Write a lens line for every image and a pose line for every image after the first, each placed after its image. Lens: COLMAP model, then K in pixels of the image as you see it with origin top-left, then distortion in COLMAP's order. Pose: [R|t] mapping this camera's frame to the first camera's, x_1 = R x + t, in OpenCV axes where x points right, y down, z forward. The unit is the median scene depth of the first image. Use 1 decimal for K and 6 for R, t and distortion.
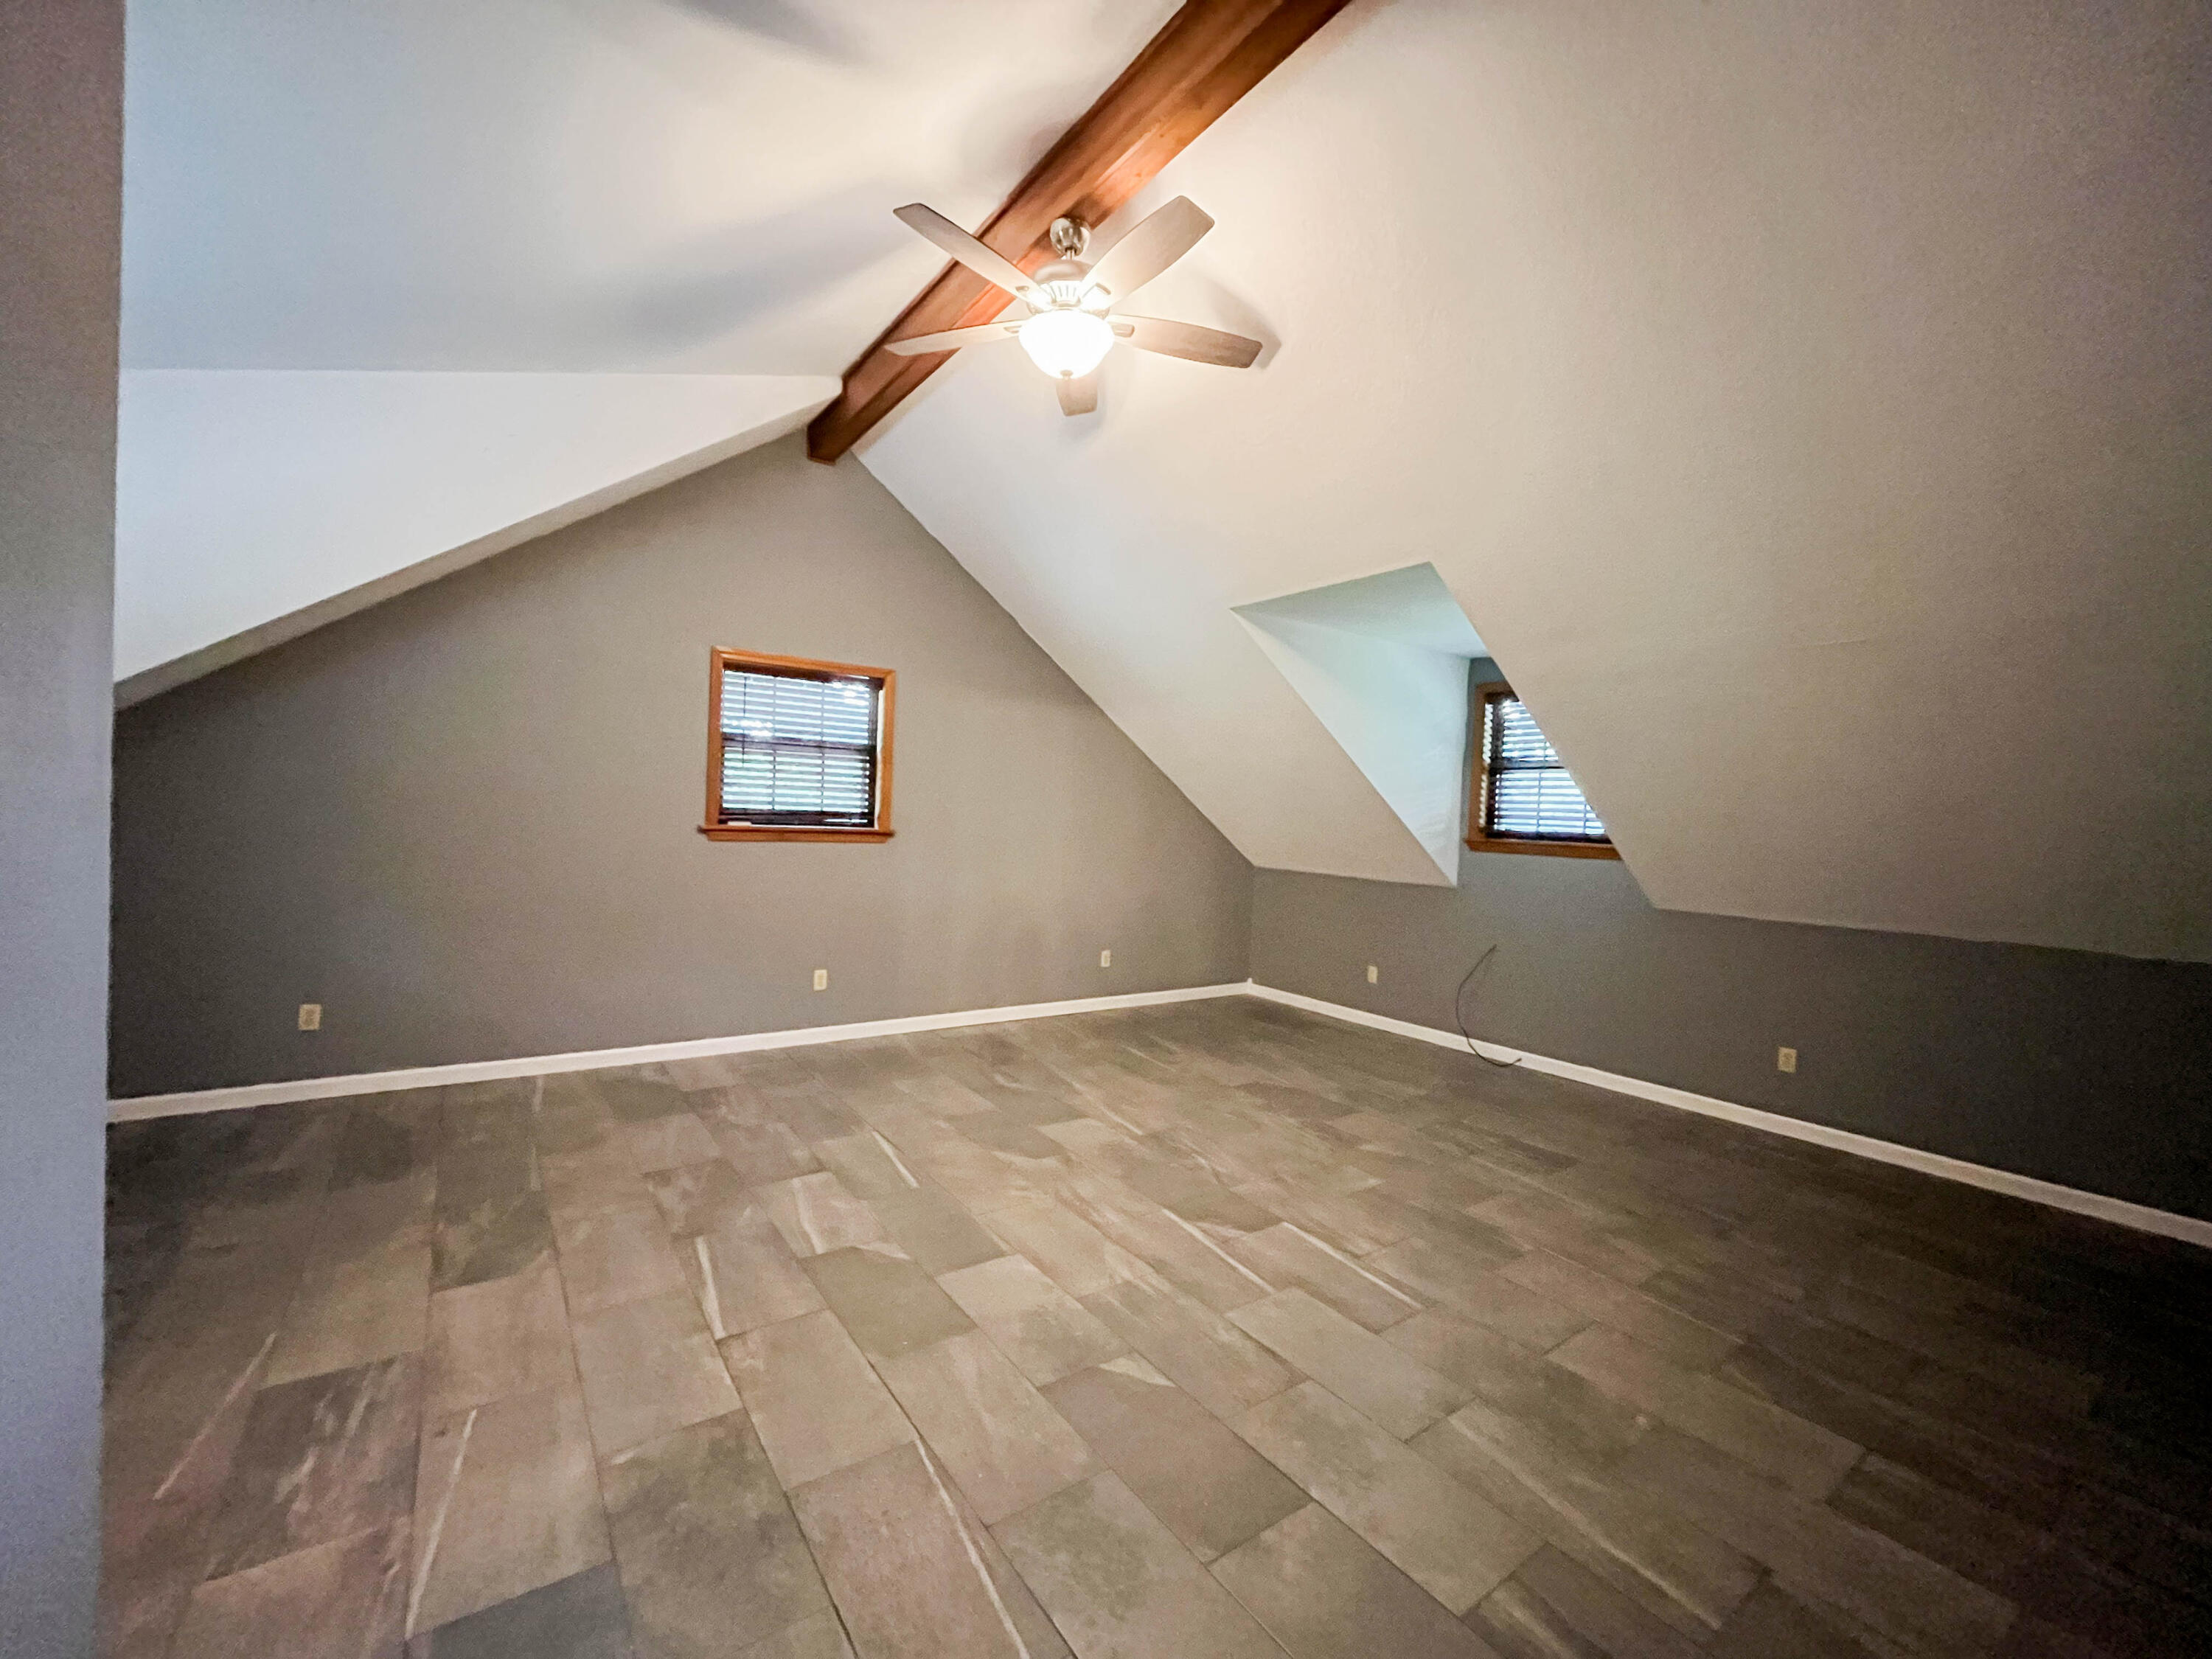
lens RADIAL K [[895.5, 0, 1106.0], [0, 895.5, 829.5], [0, 0, 1]] dist [-0.001700, -0.000340]
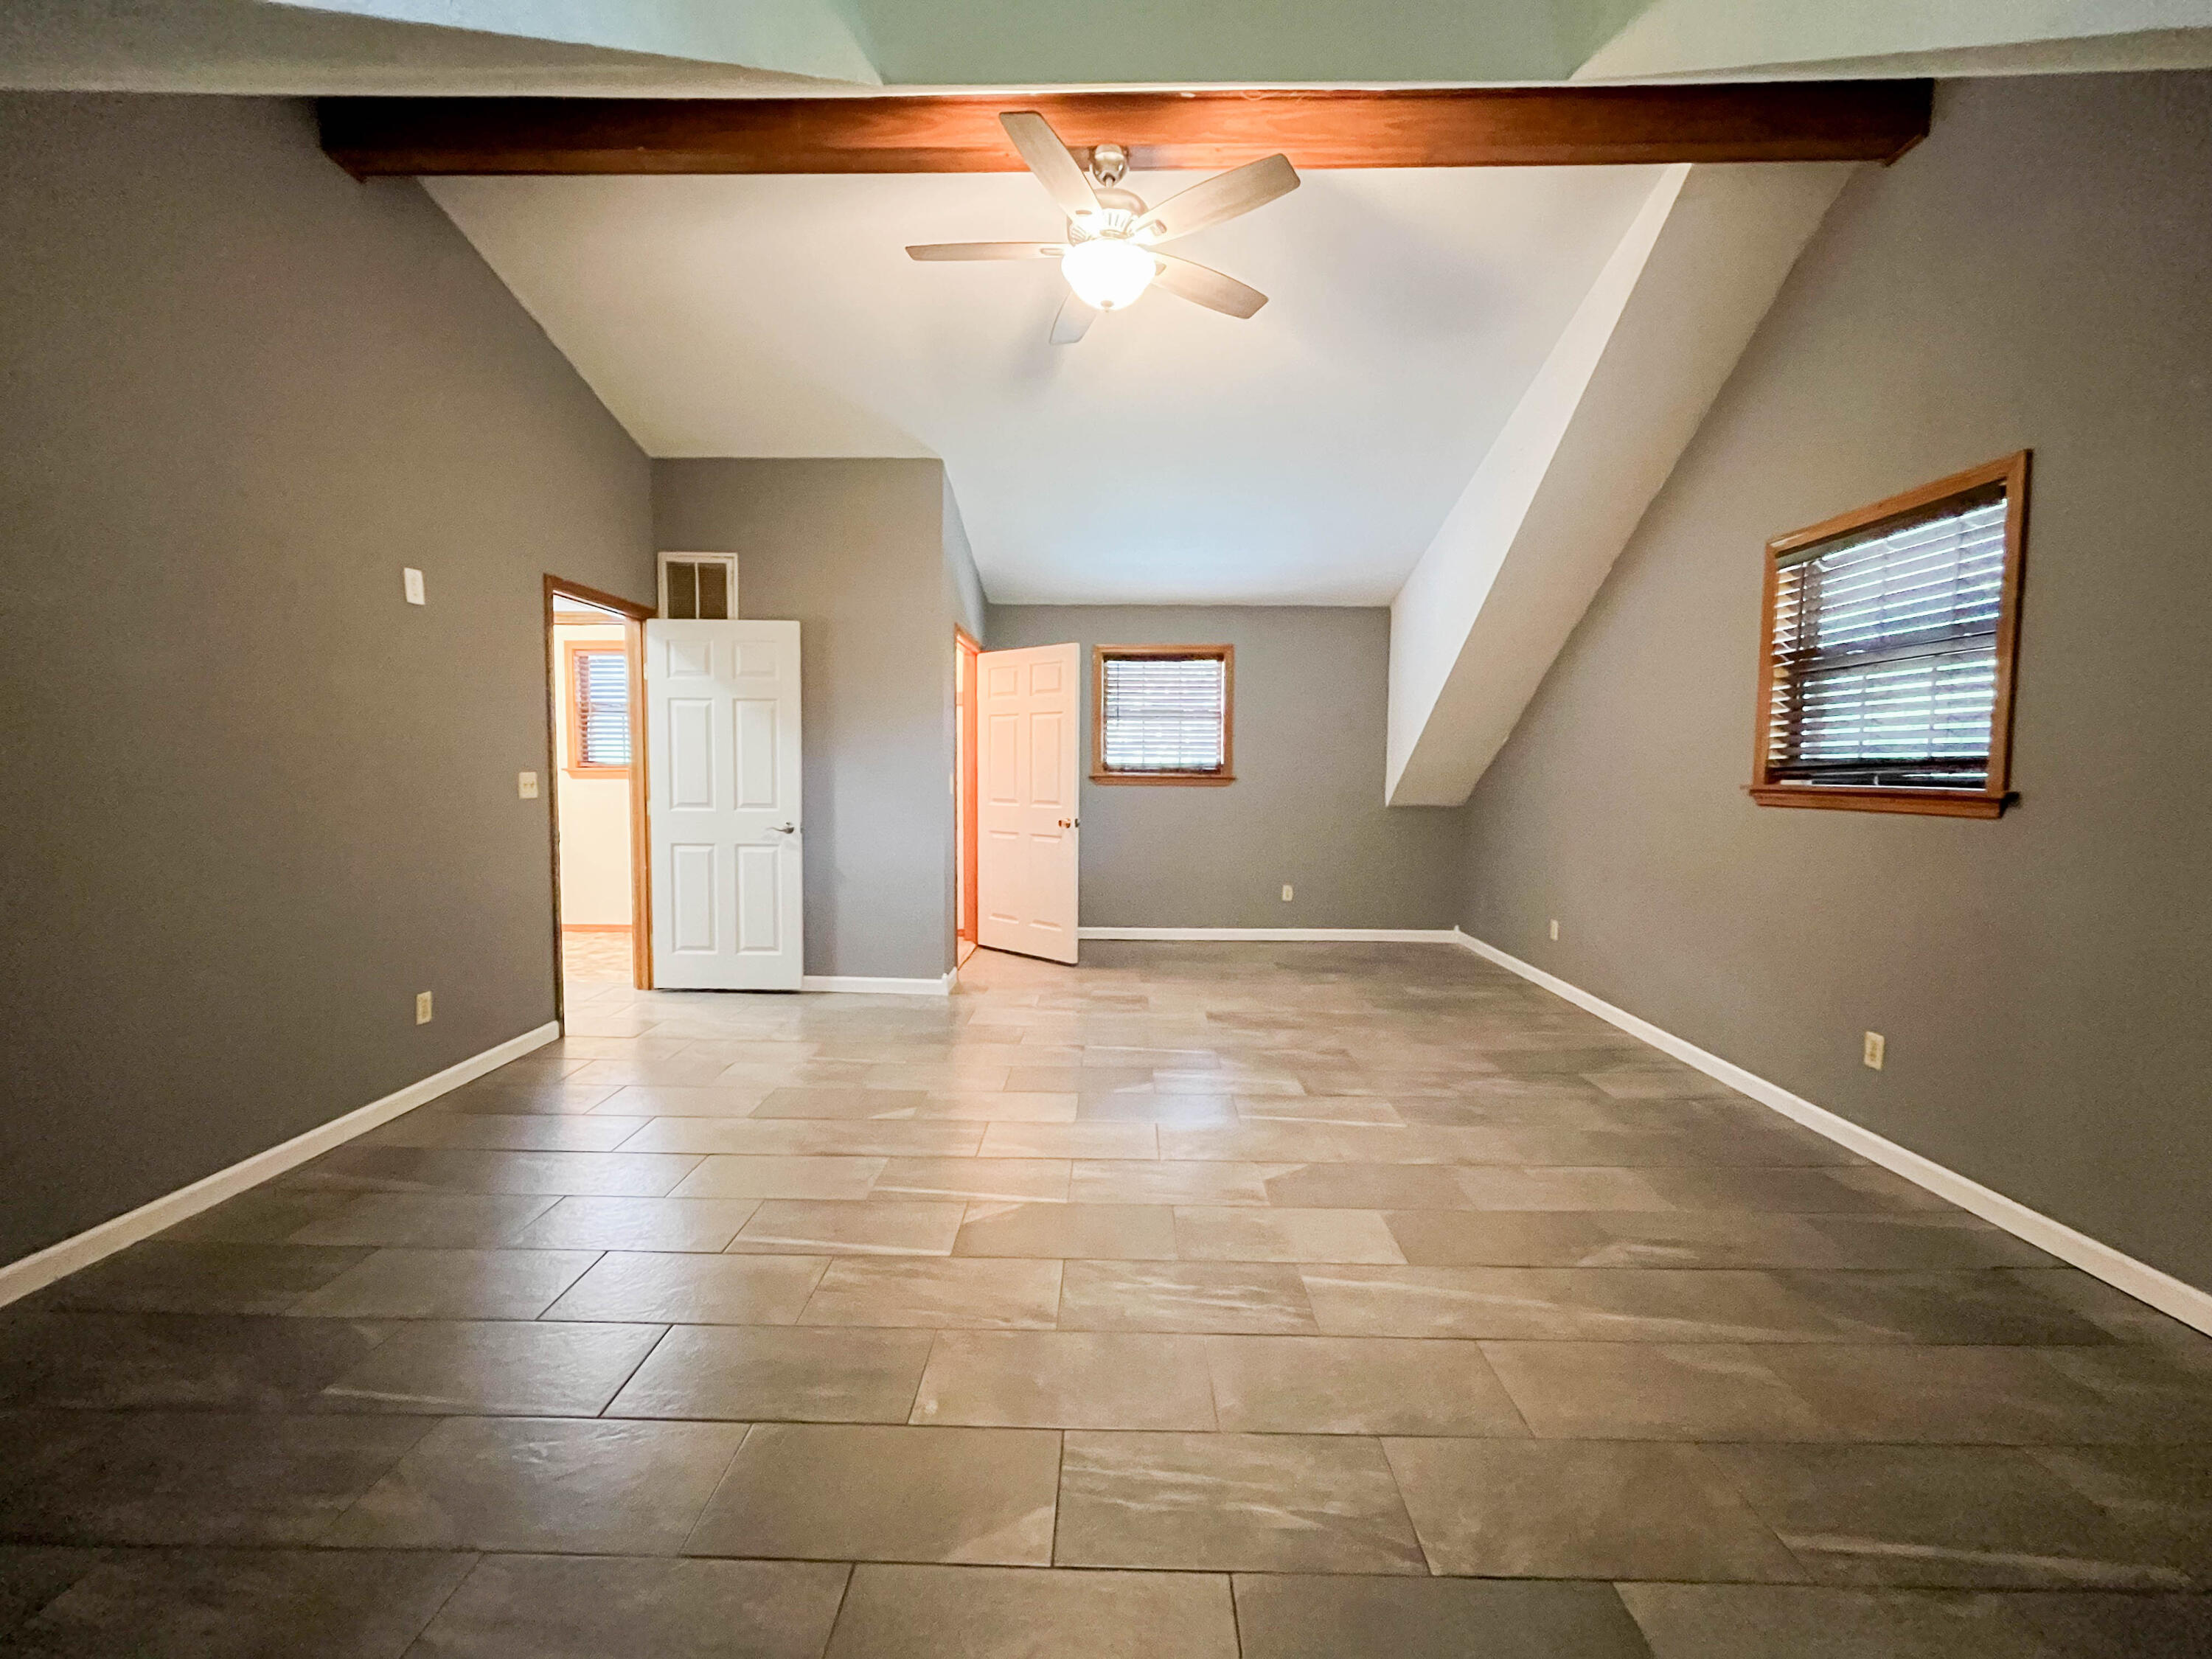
lens RADIAL K [[895.5, 0, 1106.0], [0, 895.5, 829.5], [0, 0, 1]] dist [-0.001700, -0.000340]
pose [[-0.605361, 0.004227, -0.795939, 0.601500], [-0.045589, 0.998160, 0.039974, 0.034822], [0.794644, 0.060485, -0.604055, 1.285332]]
